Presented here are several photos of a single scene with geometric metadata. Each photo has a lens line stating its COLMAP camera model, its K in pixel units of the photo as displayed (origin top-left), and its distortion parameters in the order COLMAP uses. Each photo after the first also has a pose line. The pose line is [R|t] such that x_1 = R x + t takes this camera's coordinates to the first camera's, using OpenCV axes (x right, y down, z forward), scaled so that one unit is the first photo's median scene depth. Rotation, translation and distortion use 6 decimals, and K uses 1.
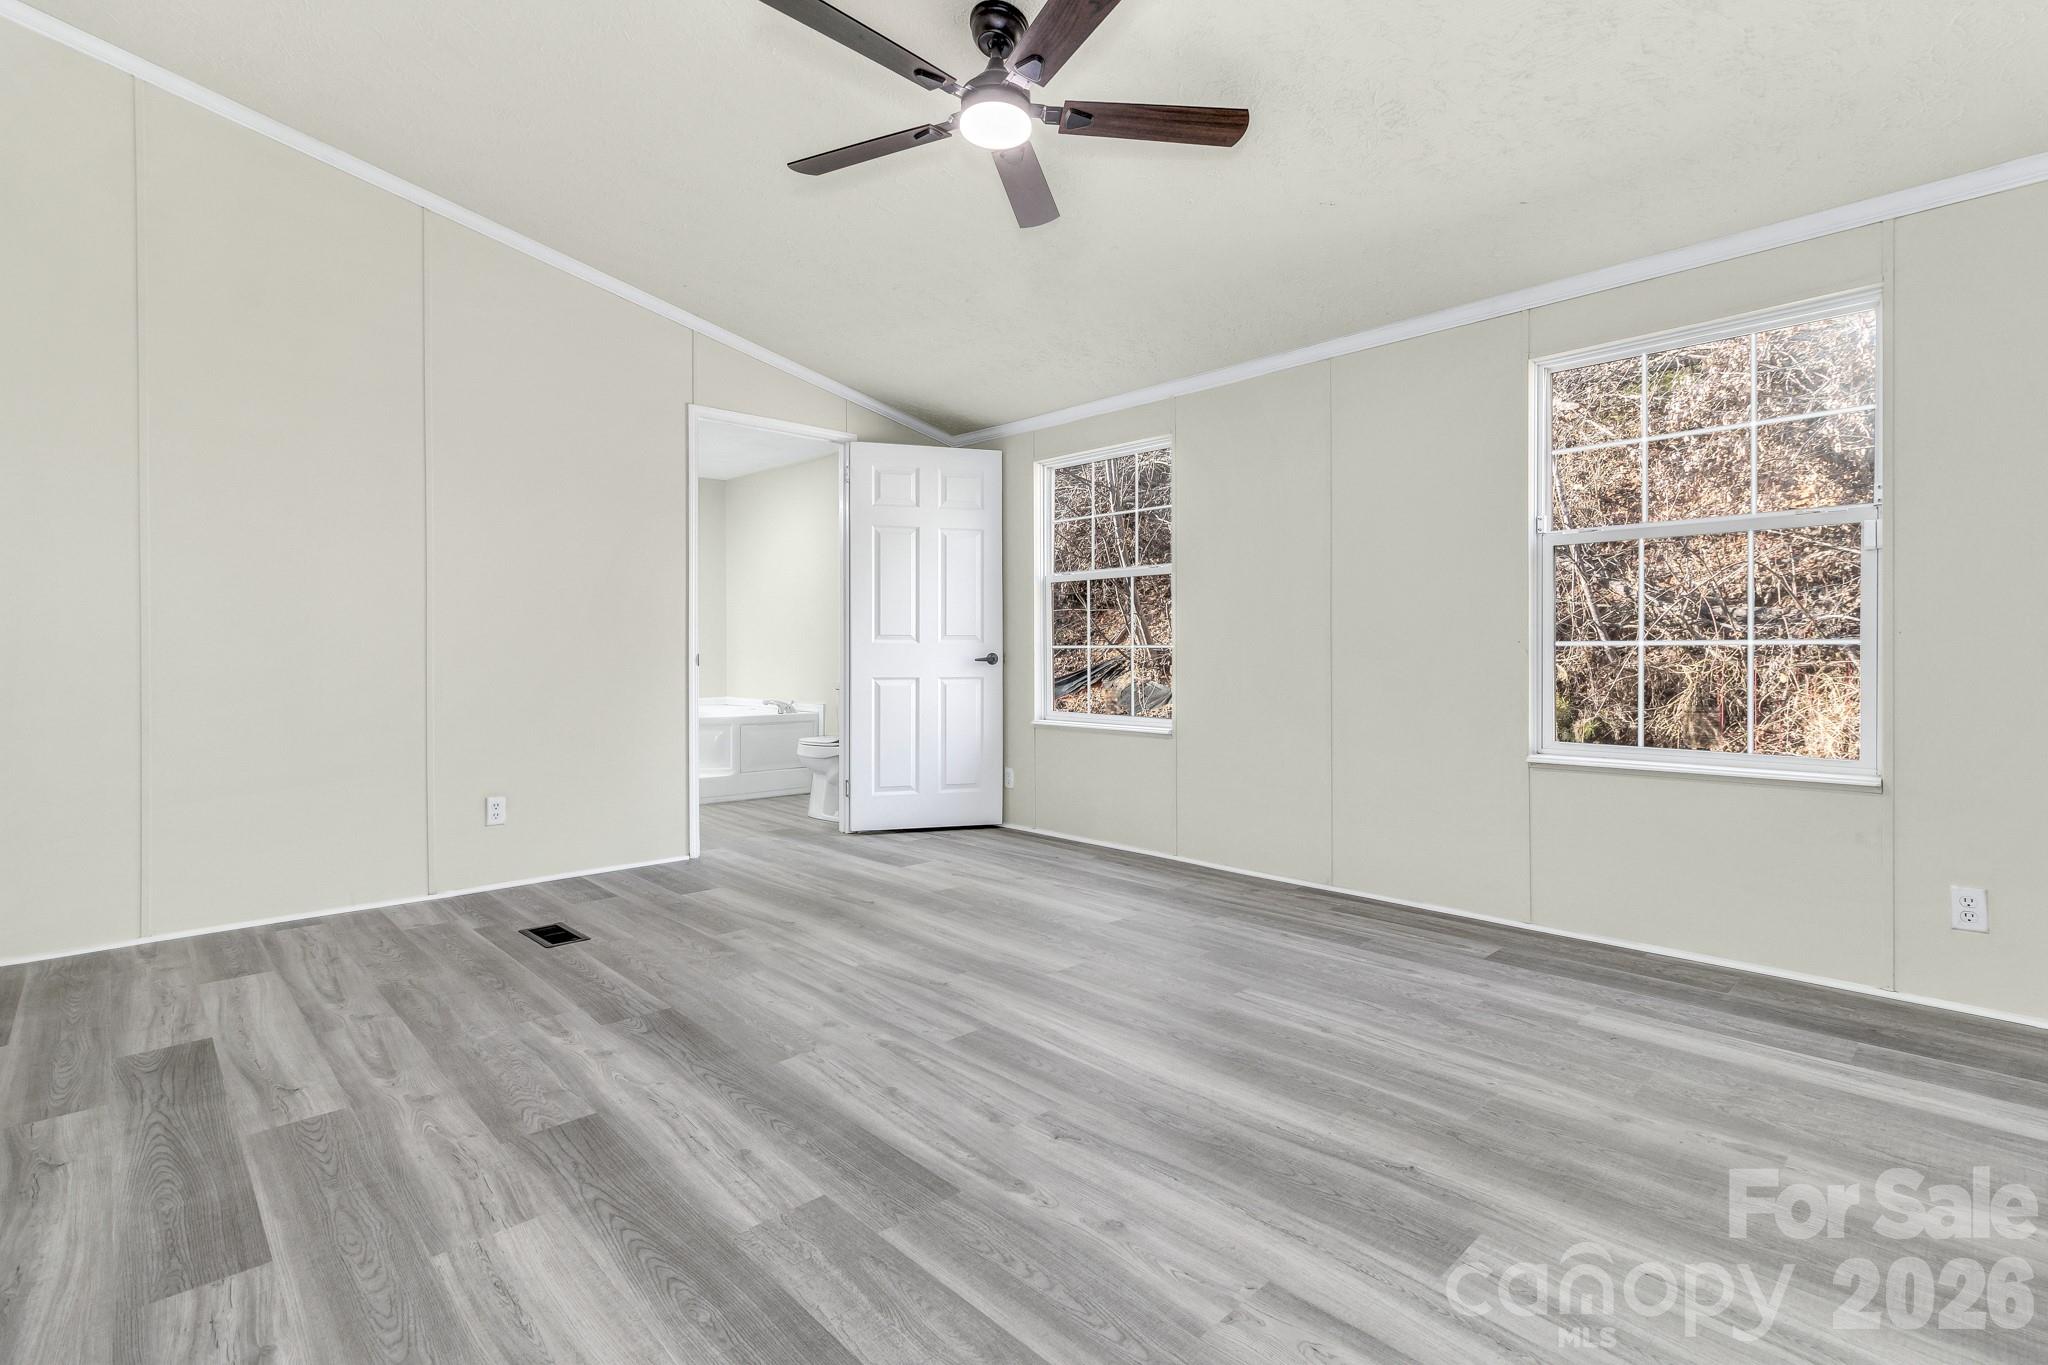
lens RADIAL K [[955.0, 0, 1023.0], [0, 955.0, 690.9], [0, 0, 1]] dist [-0.002236, 0.002783]
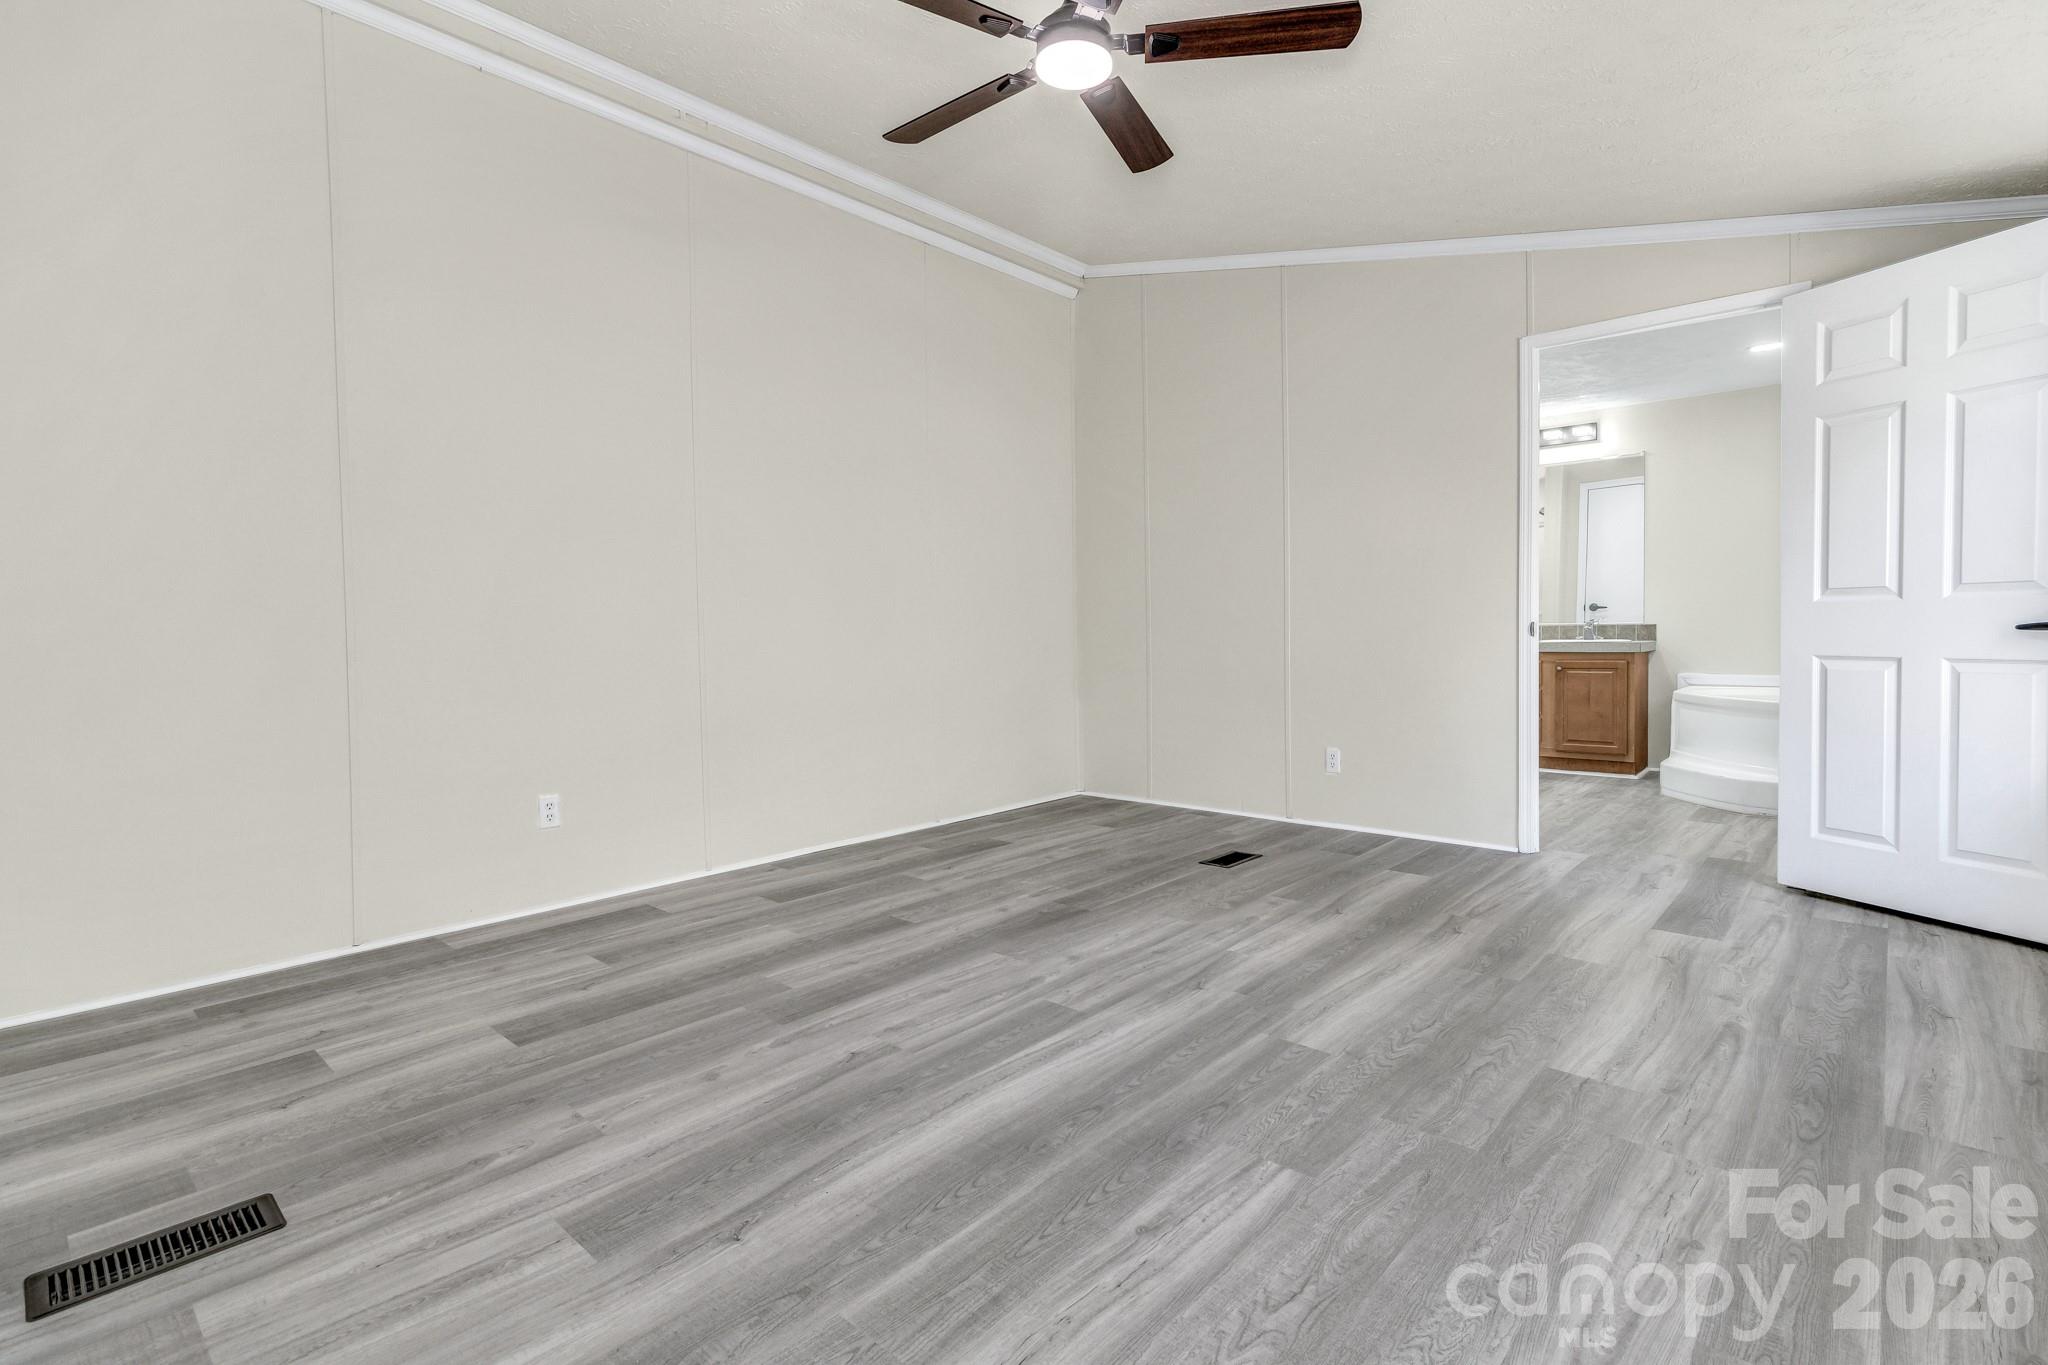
lens RADIAL K [[955.0, 0, 1022.5], [0, 955.0, 678.1], [0, 0, 1]] dist [-0.002236, 0.002783]
pose [[0.079182, 0.051512, -0.995528, 0.914148], [-0.026148, 0.998428, 0.049582, -0.034297], [0.996517, 0.022105, 0.080404, 0.861484]]
